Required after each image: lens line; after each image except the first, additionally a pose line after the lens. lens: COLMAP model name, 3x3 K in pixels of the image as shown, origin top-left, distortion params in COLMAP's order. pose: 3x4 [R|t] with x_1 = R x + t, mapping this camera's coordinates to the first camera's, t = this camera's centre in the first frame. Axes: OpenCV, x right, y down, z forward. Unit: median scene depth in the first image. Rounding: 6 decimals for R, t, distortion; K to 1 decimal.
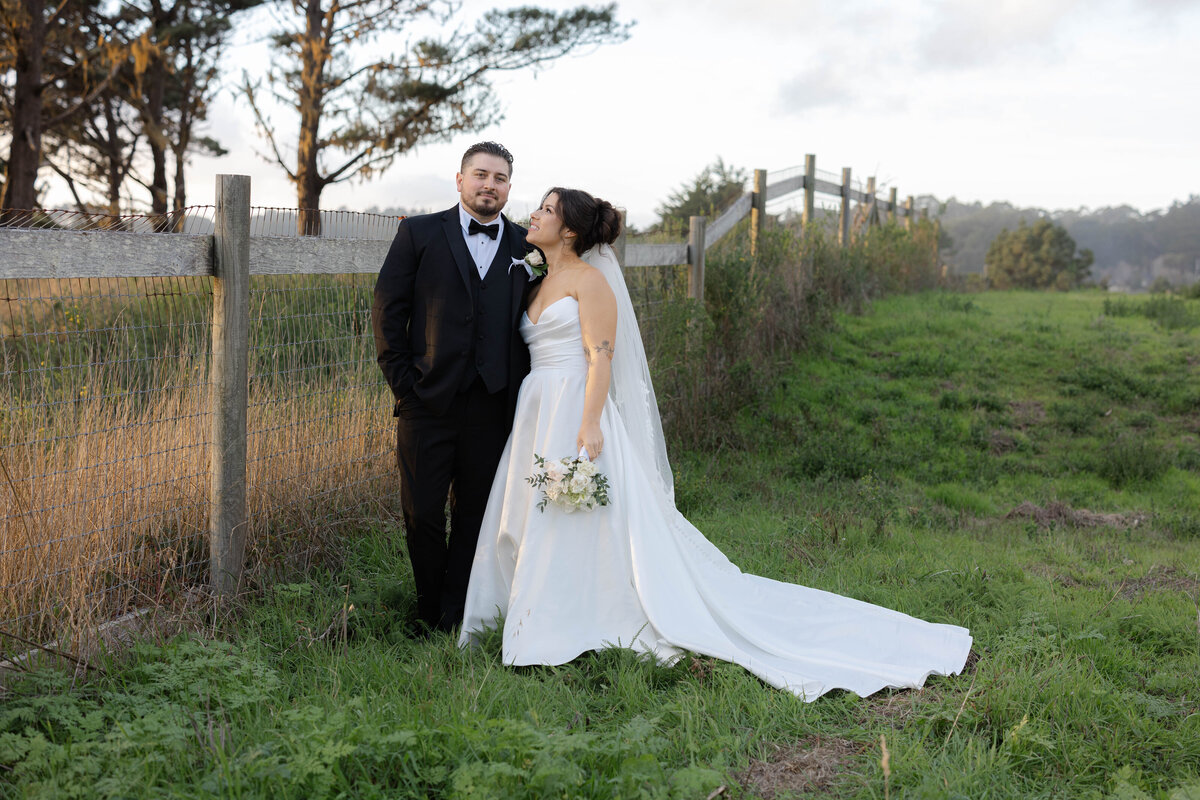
lens RADIAL K [[1719.6, 0, 600.0], [0, 1719.6, 400.0], [0, 0, 1]] dist [0.004645, 0.030341]
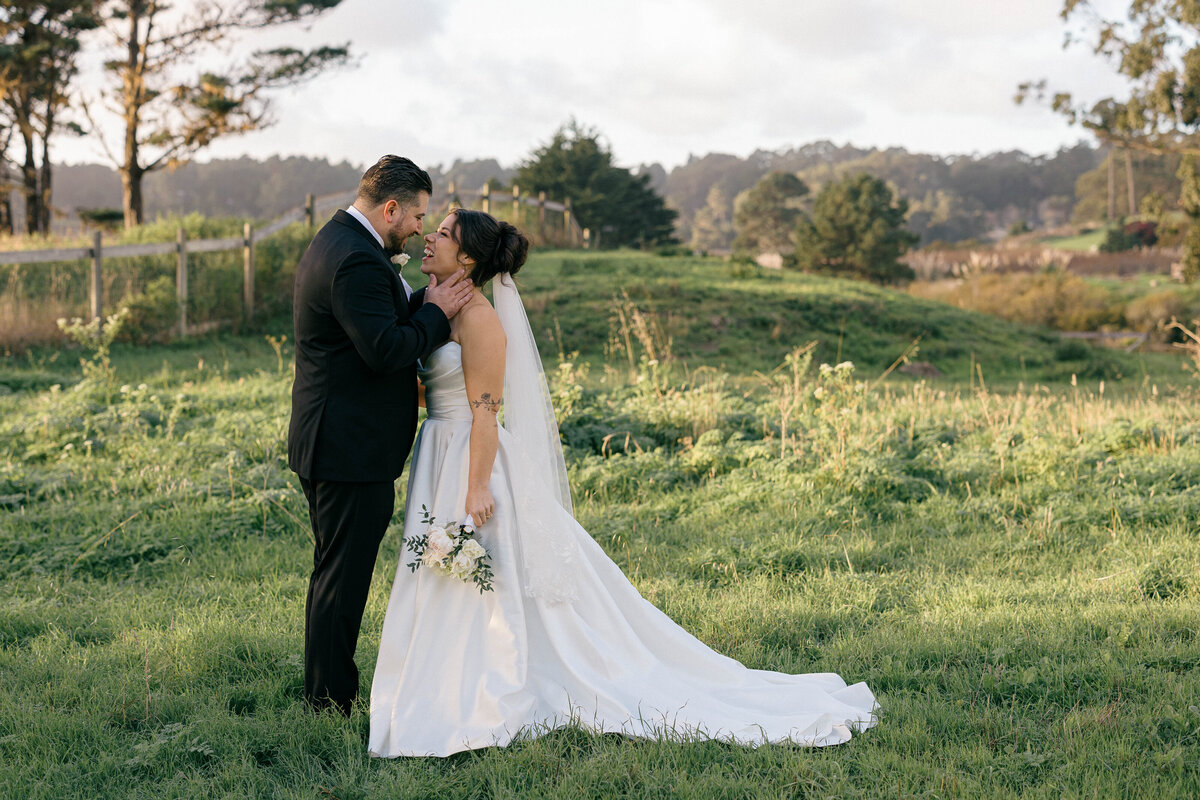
lens RADIAL K [[1719.6, 0, 600.0], [0, 1719.6, 400.0], [0, 0, 1]] dist [0.004645, 0.030341]
pose [[0.998404, -0.014482, 0.054579, 0.124654], [0.012808, 0.999440, 0.030905, 0.018931], [-0.054996, -0.030157, 0.998031, -0.394925]]
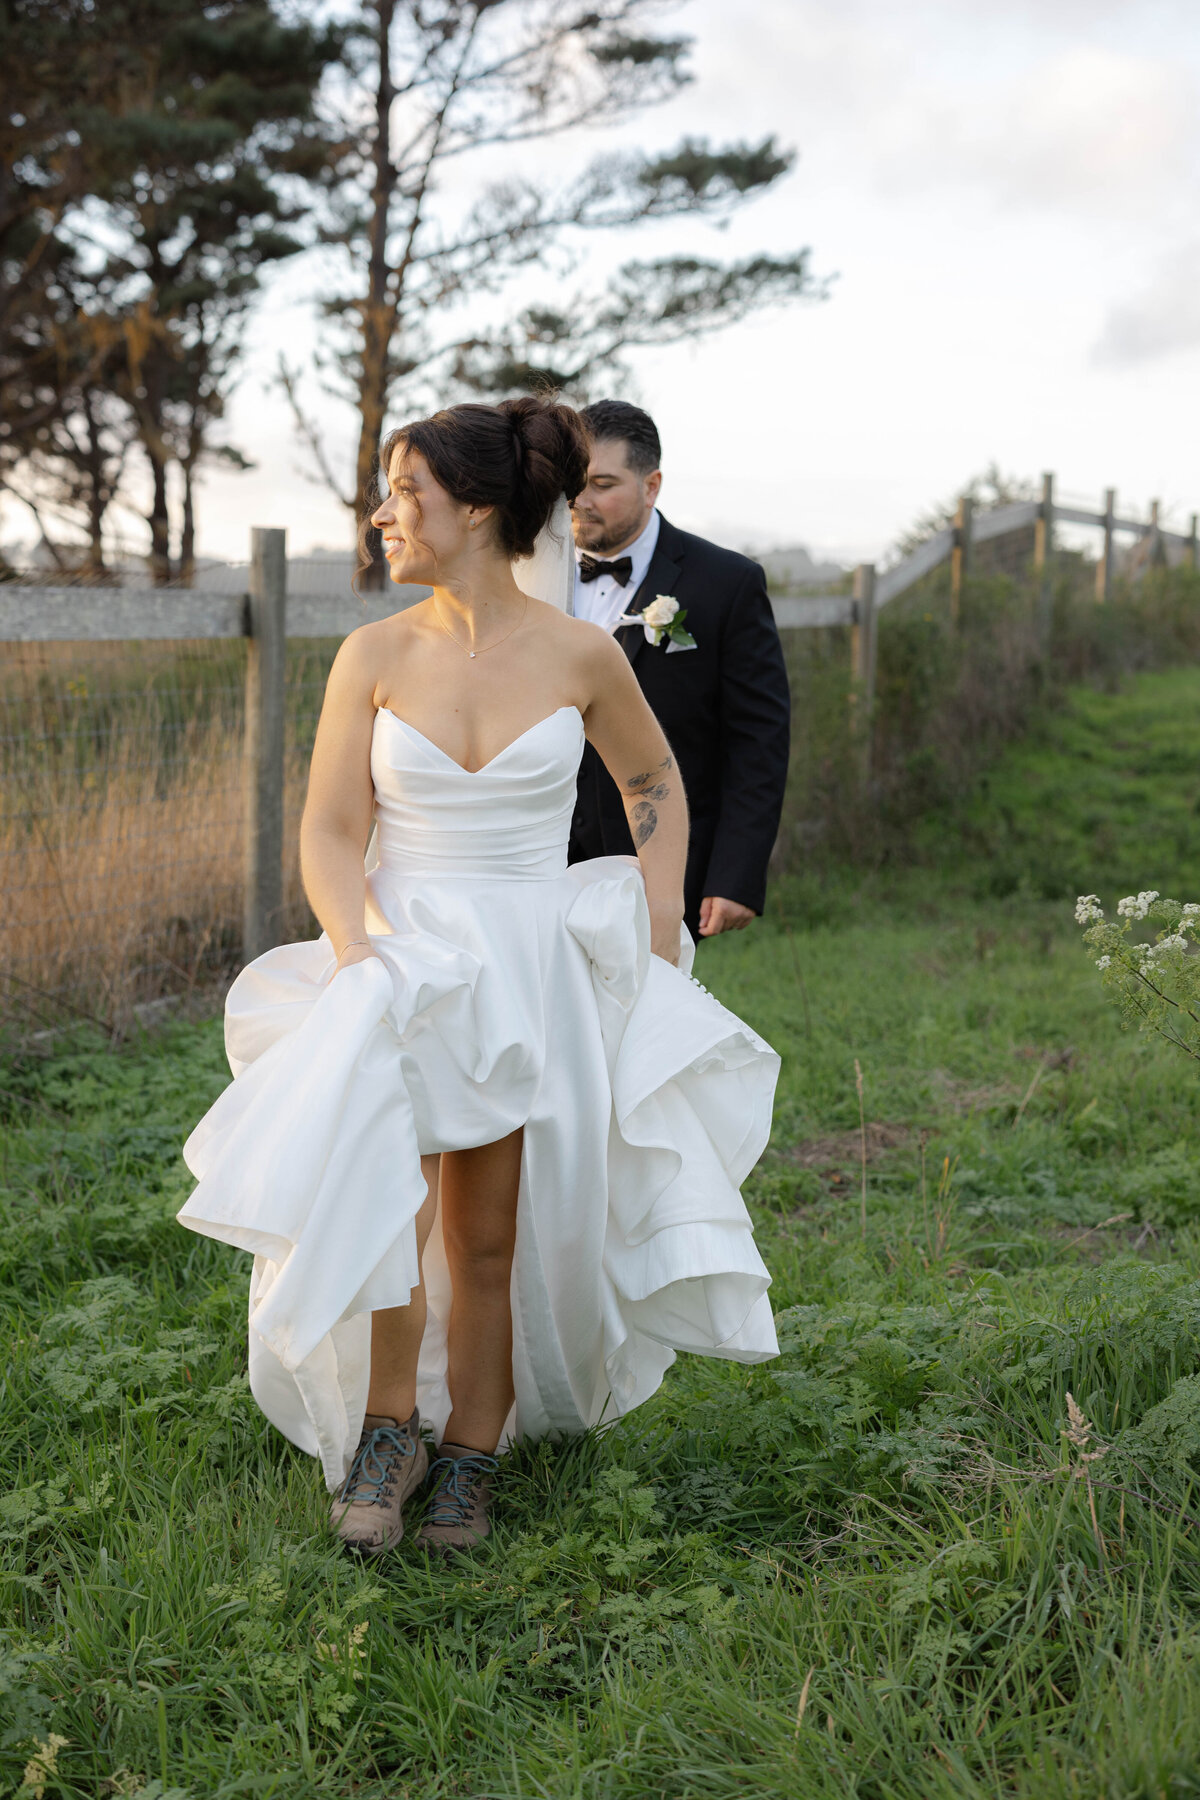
lens RADIAL K [[2579.4, 0, 600.0], [0, 2579.4, 900.0], [0, 0, 1]] dist [0.004645, 0.030341]
pose [[0.996763, 0.004889, -0.080253, 0.009411], [-0.002736, 0.999634, 0.026914, 0.003863], [0.080355, -0.026607, 0.996411, -0.045984]]
